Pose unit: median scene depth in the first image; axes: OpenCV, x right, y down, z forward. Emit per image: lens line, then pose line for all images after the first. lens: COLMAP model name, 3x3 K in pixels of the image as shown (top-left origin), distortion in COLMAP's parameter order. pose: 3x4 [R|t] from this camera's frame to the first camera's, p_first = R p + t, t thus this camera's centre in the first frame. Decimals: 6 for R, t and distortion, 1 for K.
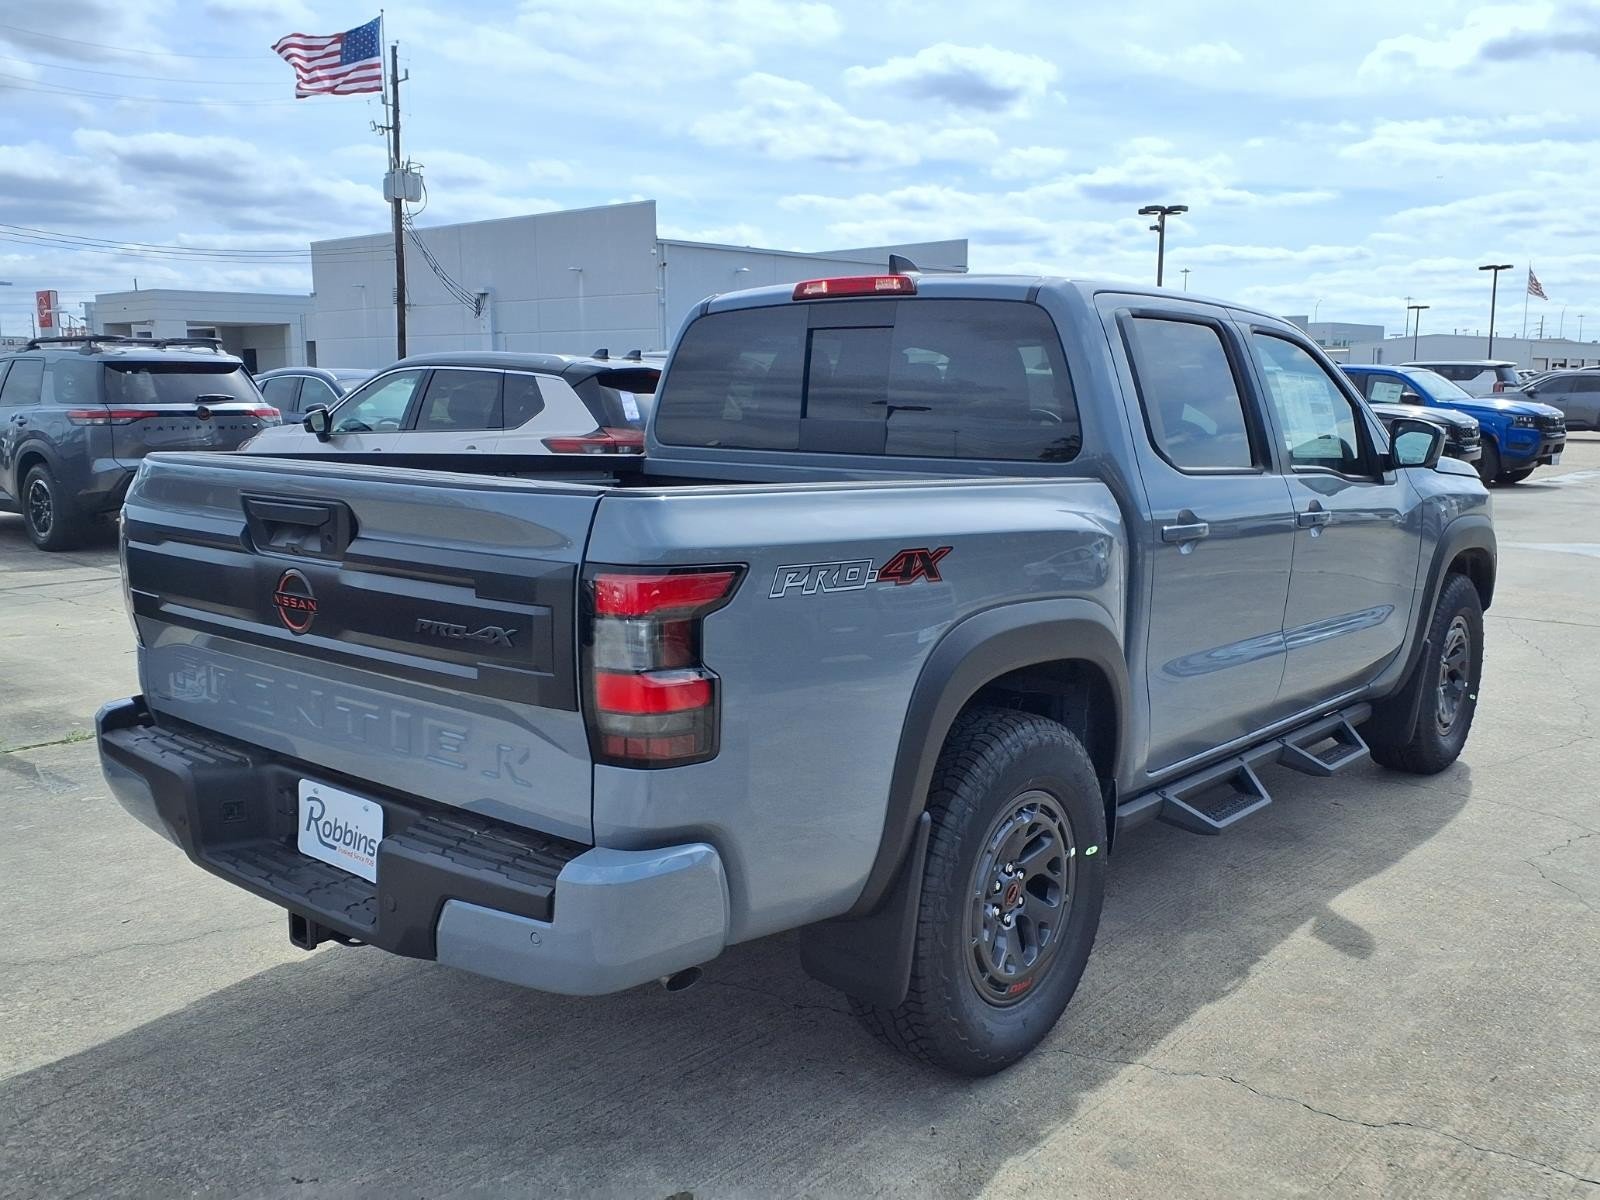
lens RADIAL K [[1436.1, 0, 800.0], [0, 1436.1, 600.0], [0, 0, 1]] dist [0.008535, 0.002667]
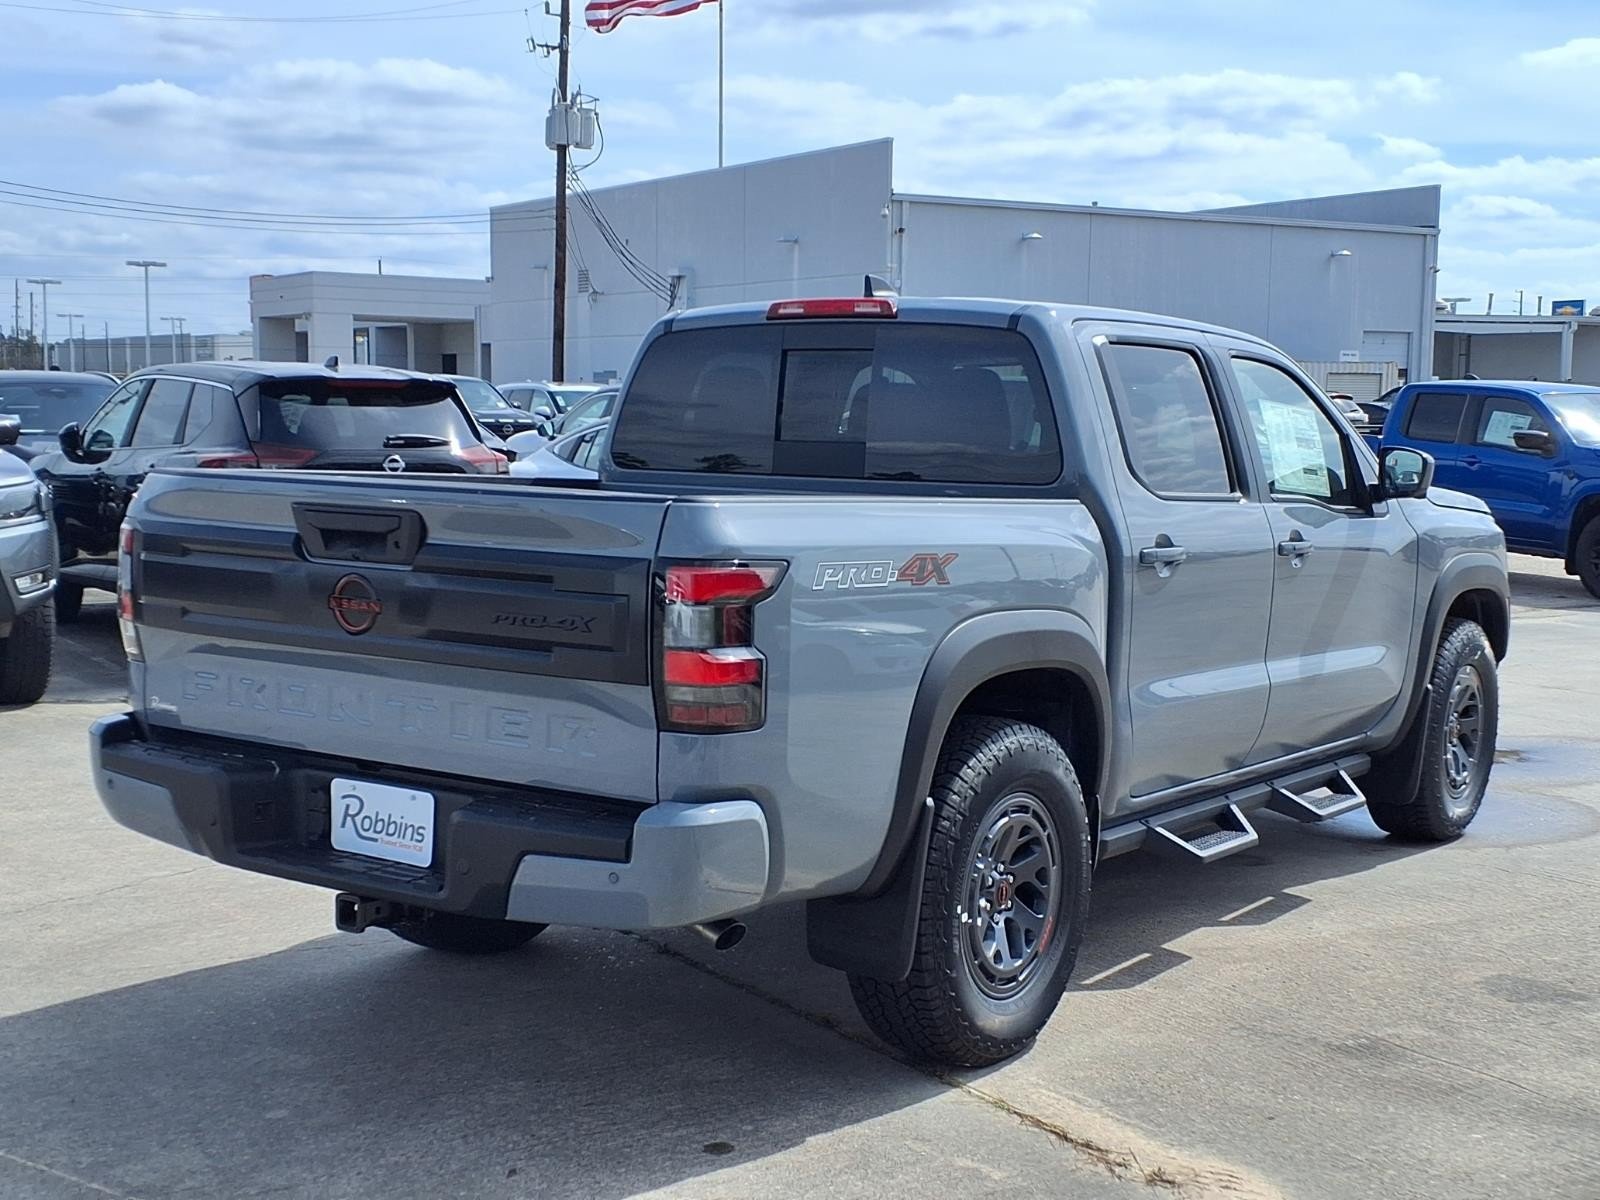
lens RADIAL K [[2103.4, 0, 834.2], [0, 2103.4, 593.9], [0, 0, 1]] dist [0.022663, 0.005222]
pose [[0.995610, -0.000238, 0.093594, -0.112886], [0.005550, 0.998387, -0.056502, 0.069123], [-0.093430, 0.056774, 0.994006, -0.499280]]
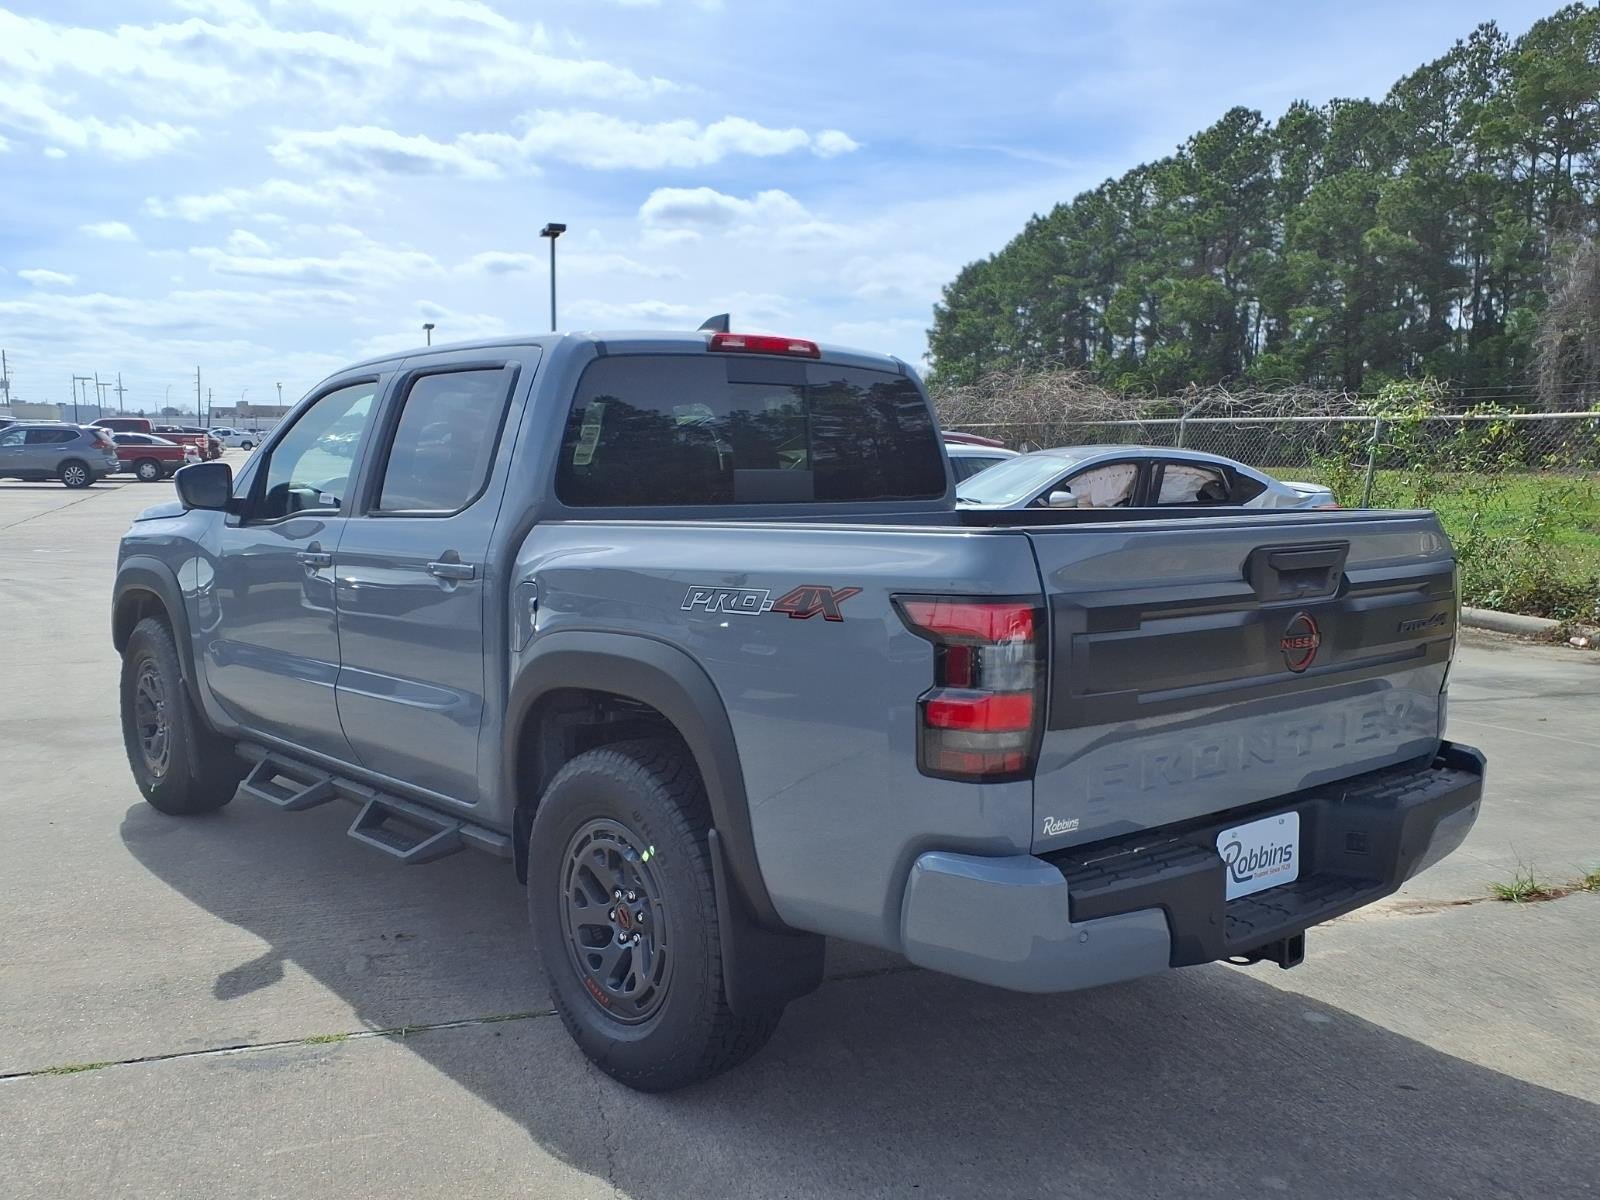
lens RADIAL K [[1436.1, 0, 800.0], [0, 1436.1, 600.0], [0, 0, 1]] dist [0.008535, 0.002667]
pose [[0.157026, -0.110623, 0.981379, -1.198915], [0.131535, 0.987196, 0.090232, -0.146796], [-0.978796, 0.114917, 0.169567, 0.961126]]
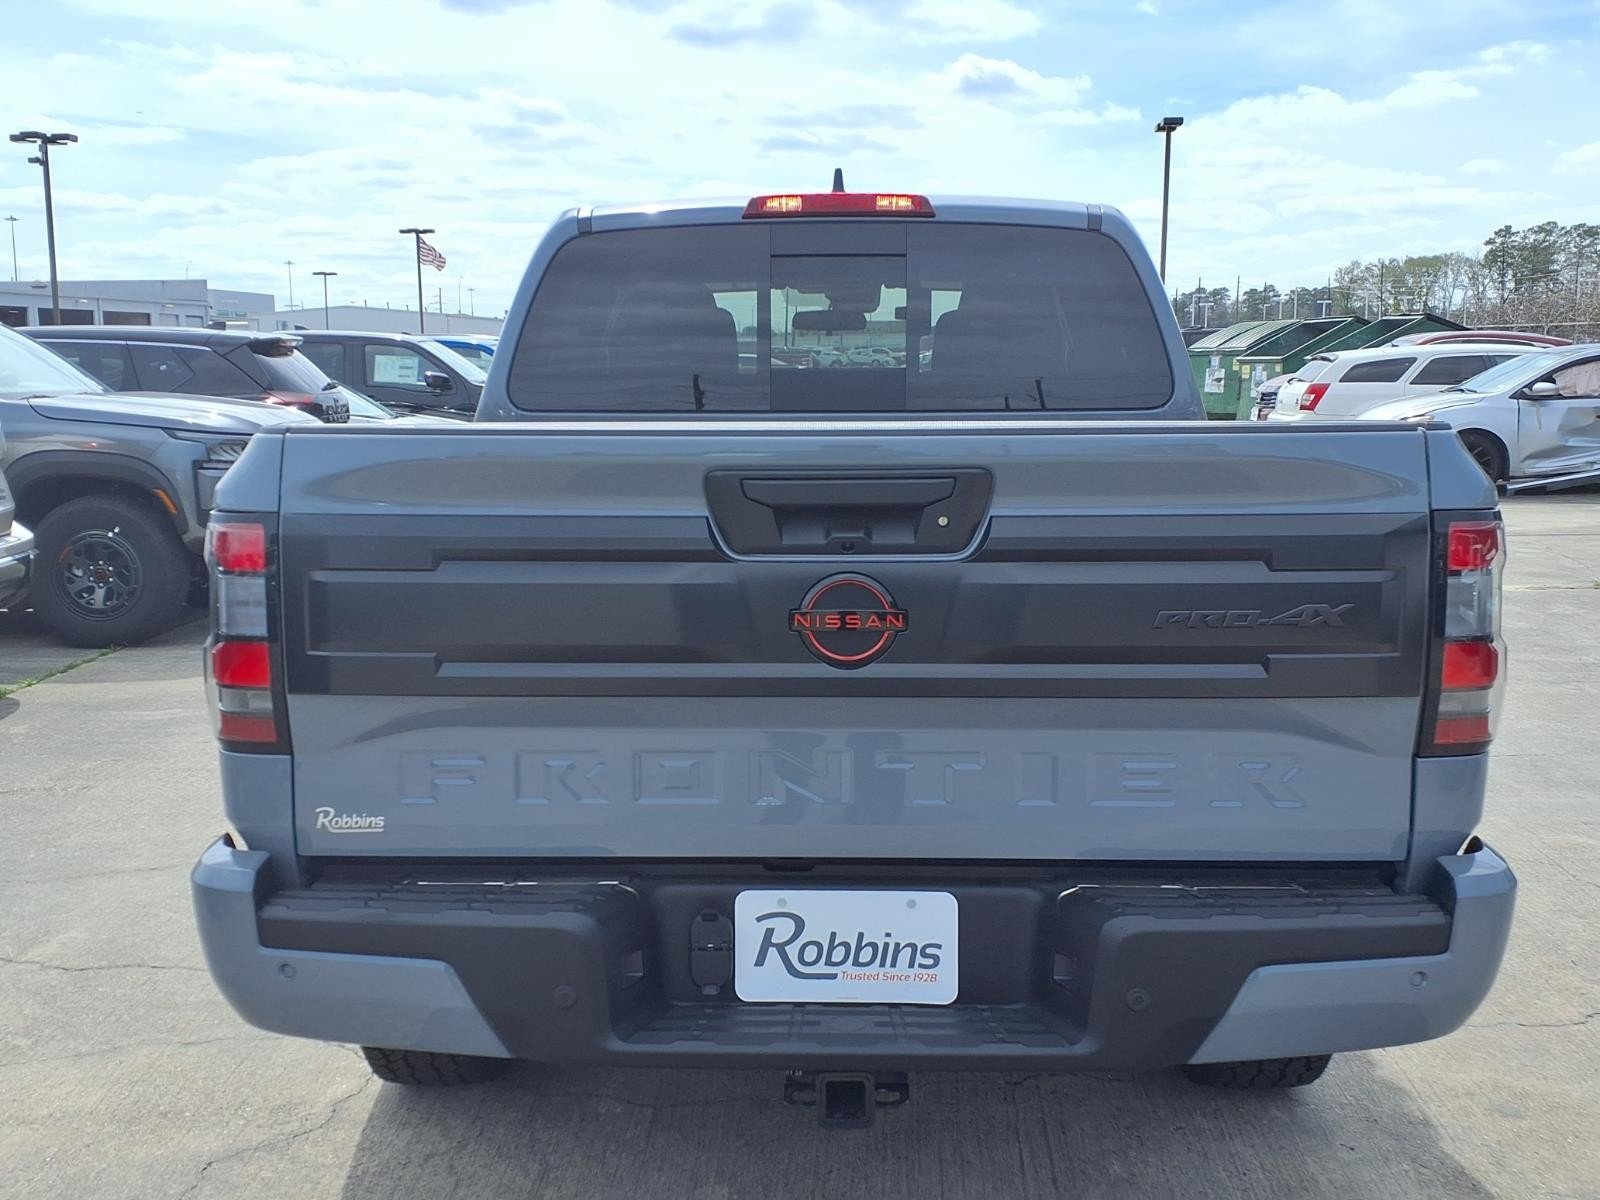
lens RADIAL K [[1725.1, 0, 800.2], [0, 1725.1, 620.7], [0, 0, 1]] dist [0.218854, -0.565880]
pose [[0.775507, -0.099266, 0.623486, -0.717702], [0.102101, 0.994281, 0.031306, -0.021520], [-0.623028, 0.039380, 0.781207, 0.300075]]
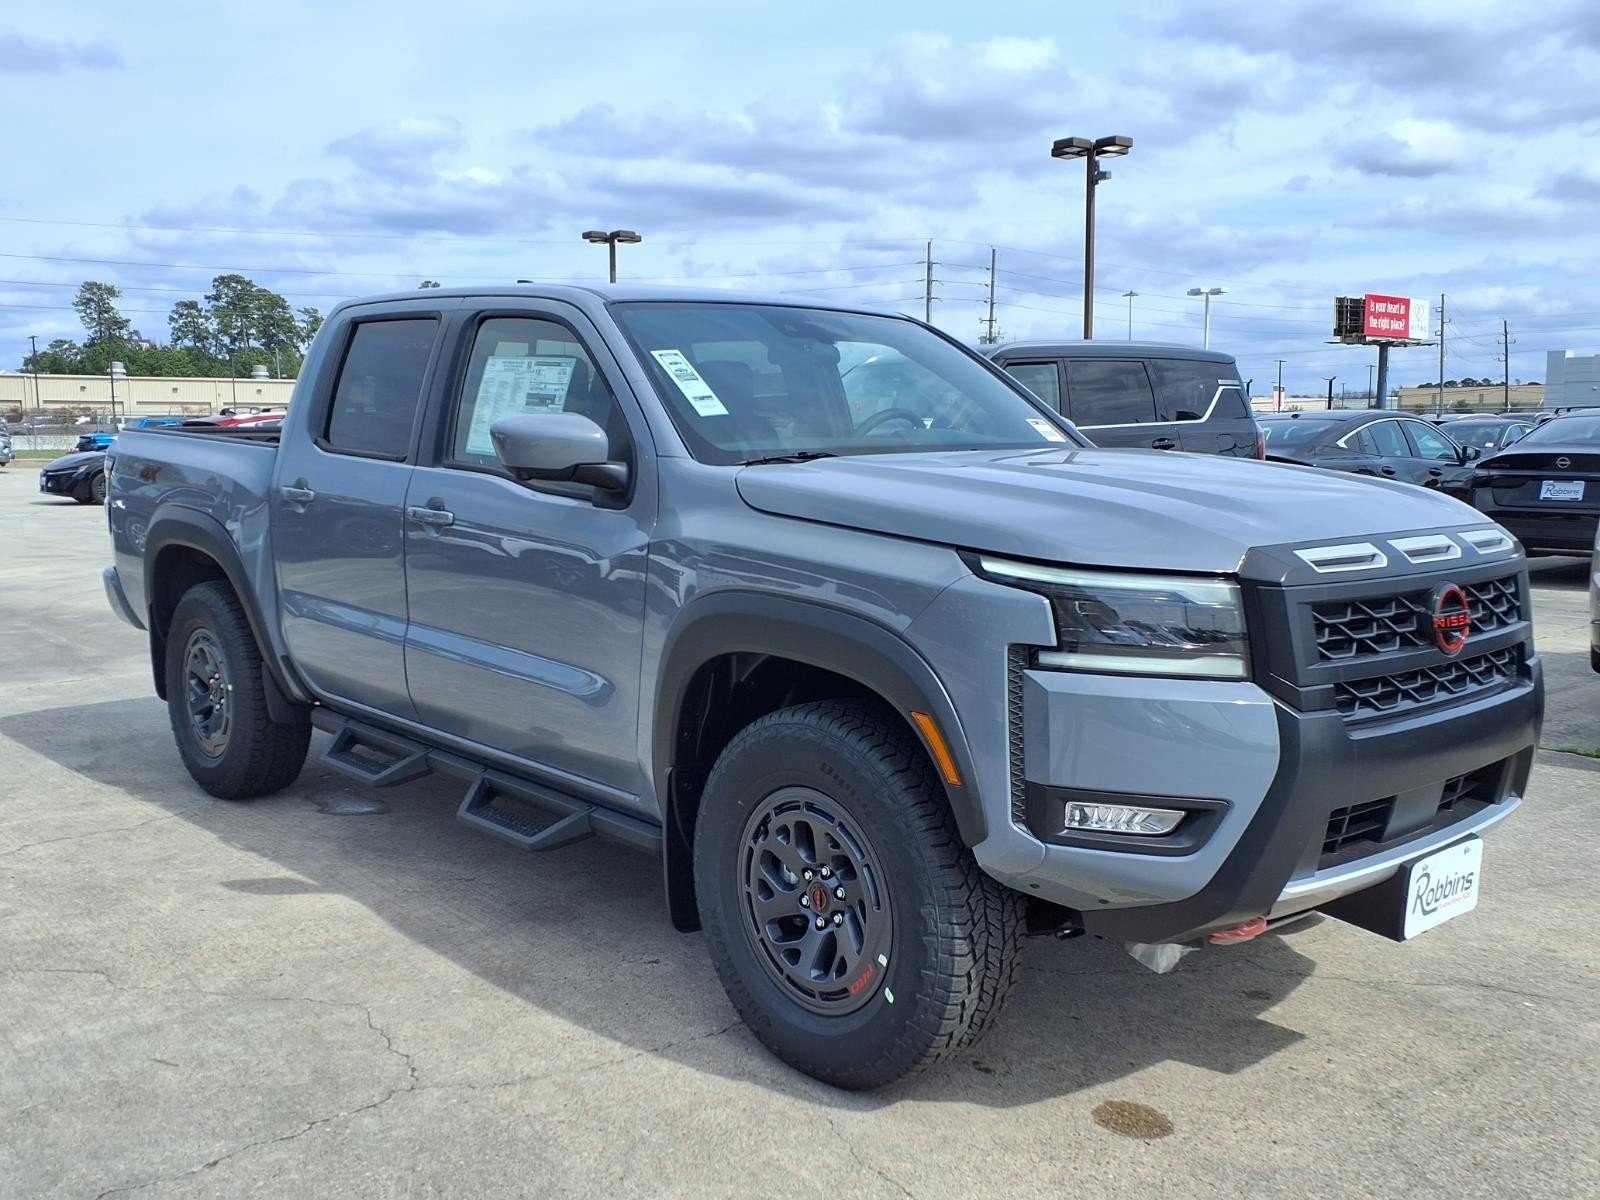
lens RADIAL K [[1551.5, 0, 800.0], [0, 1551.5, 600.0], [0, 0, 1]] dist [0.007674, 0.008633]
pose [[-0.159400, 0.106571, -0.981445, 1.748203], [-0.142920, 0.981192, 0.129756, -0.222758], [0.976814, 0.160951, -0.141171, 1.855205]]
